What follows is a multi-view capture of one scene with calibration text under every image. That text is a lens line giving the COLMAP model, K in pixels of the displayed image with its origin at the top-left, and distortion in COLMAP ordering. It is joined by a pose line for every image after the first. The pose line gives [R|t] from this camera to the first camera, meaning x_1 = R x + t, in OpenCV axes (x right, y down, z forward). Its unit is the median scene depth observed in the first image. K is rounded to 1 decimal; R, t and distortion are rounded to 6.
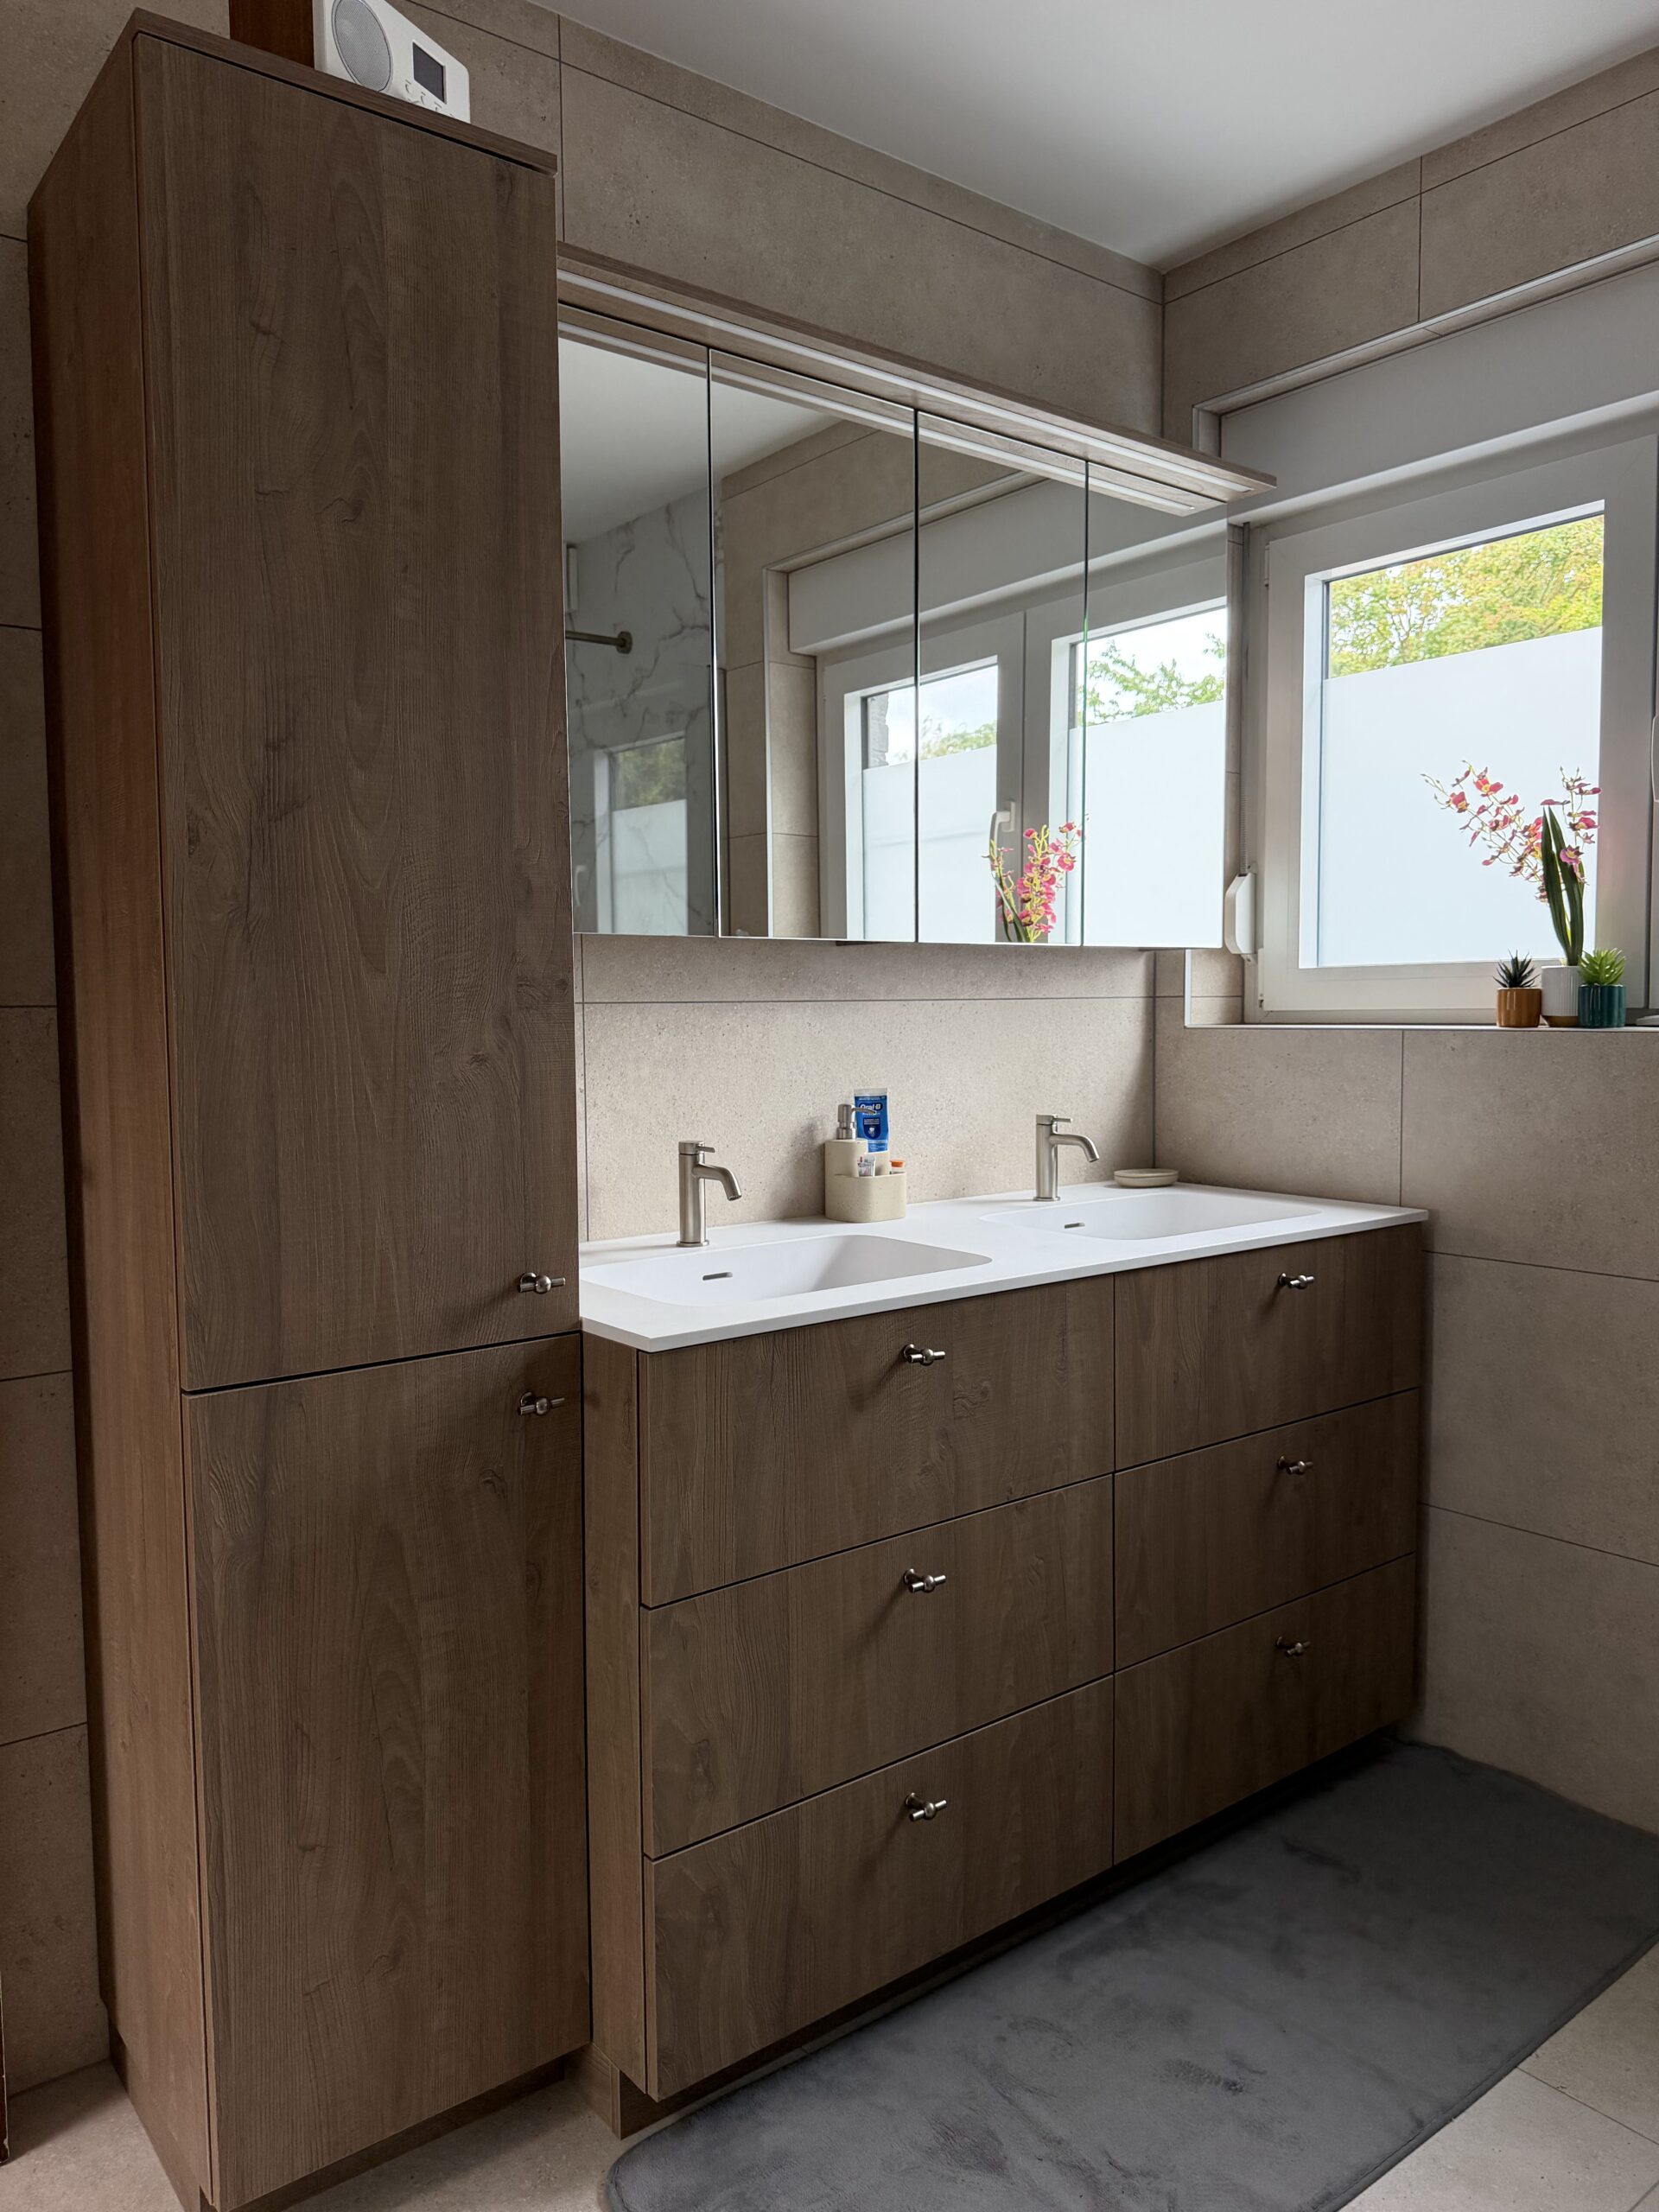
lens RADIAL K [[1570.8, 0, 829.5], [0, 1570.8, 1106.0], [0, 0, 1]] dist [0.248704, 0.000147]
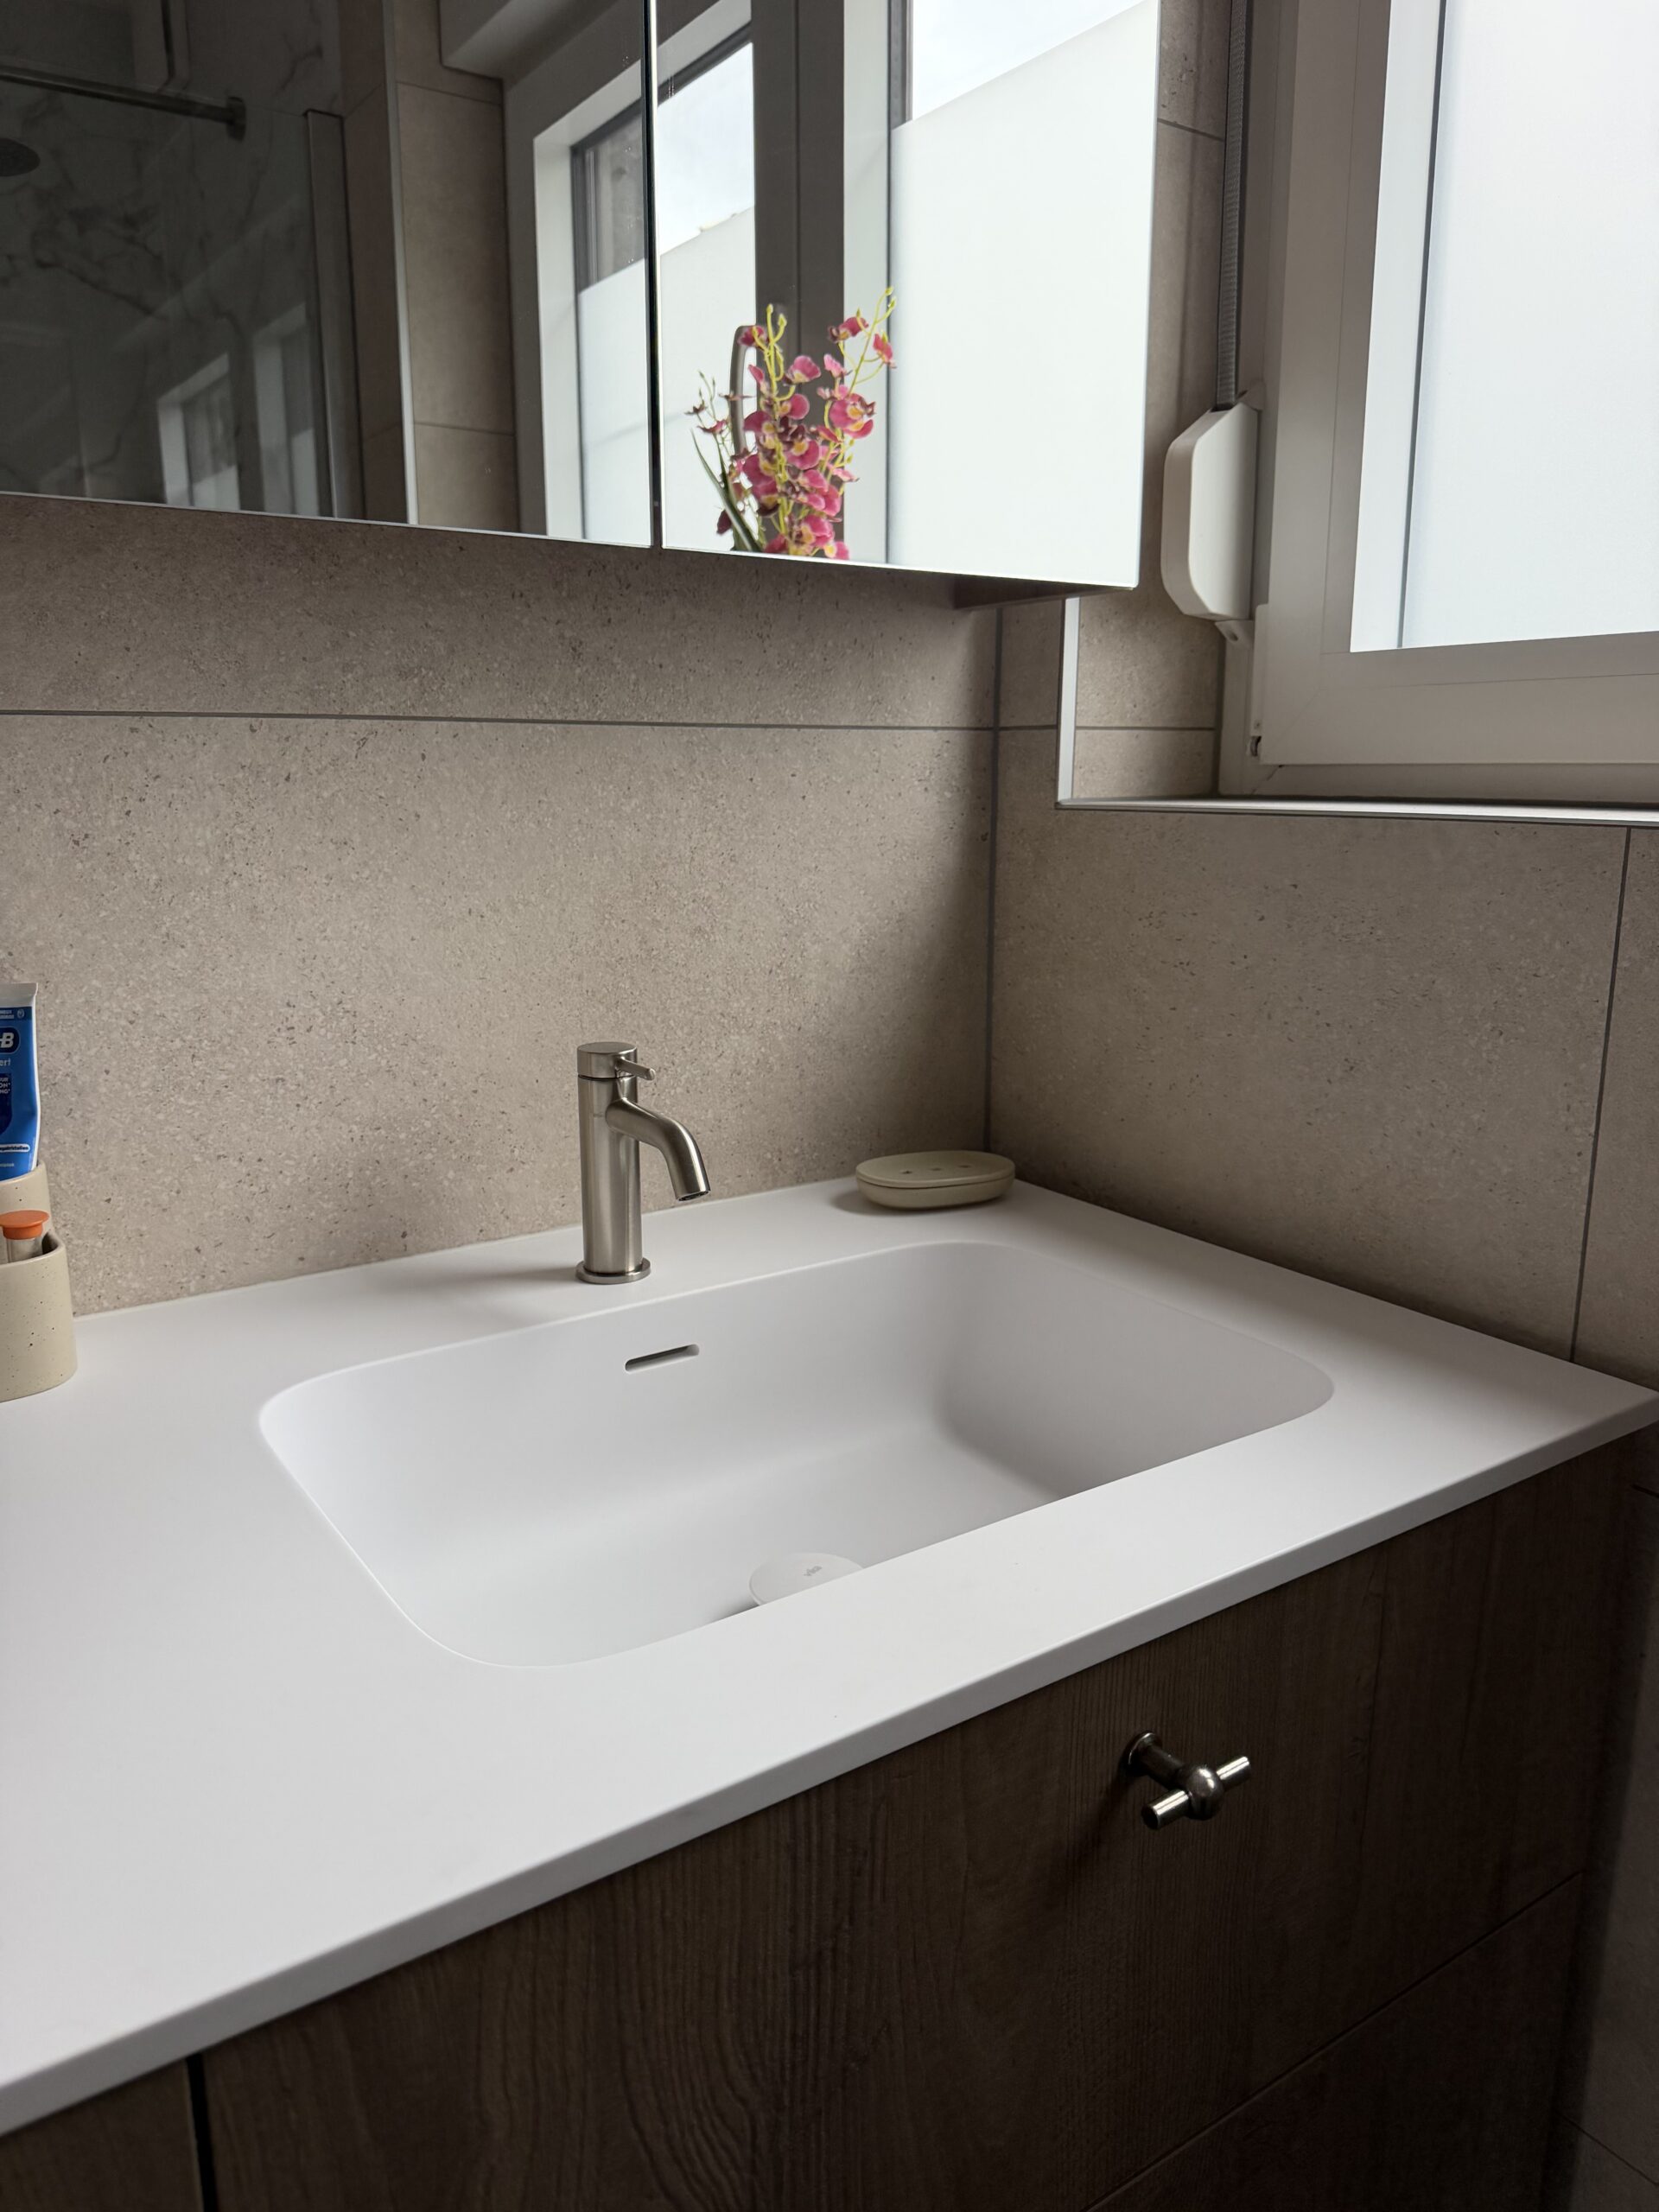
lens RADIAL K [[1556.2, 0, 829.5], [0, 1556.2, 1106.0], [0, 0, 1]] dist [0.142871, -0.196287]
pose [[0.996930, 0.020949, -0.075447, 0.194857], [-0.009759, 0.989276, 0.145732, -0.031031], [0.077691, -0.144549, 0.986443, 0.585553]]
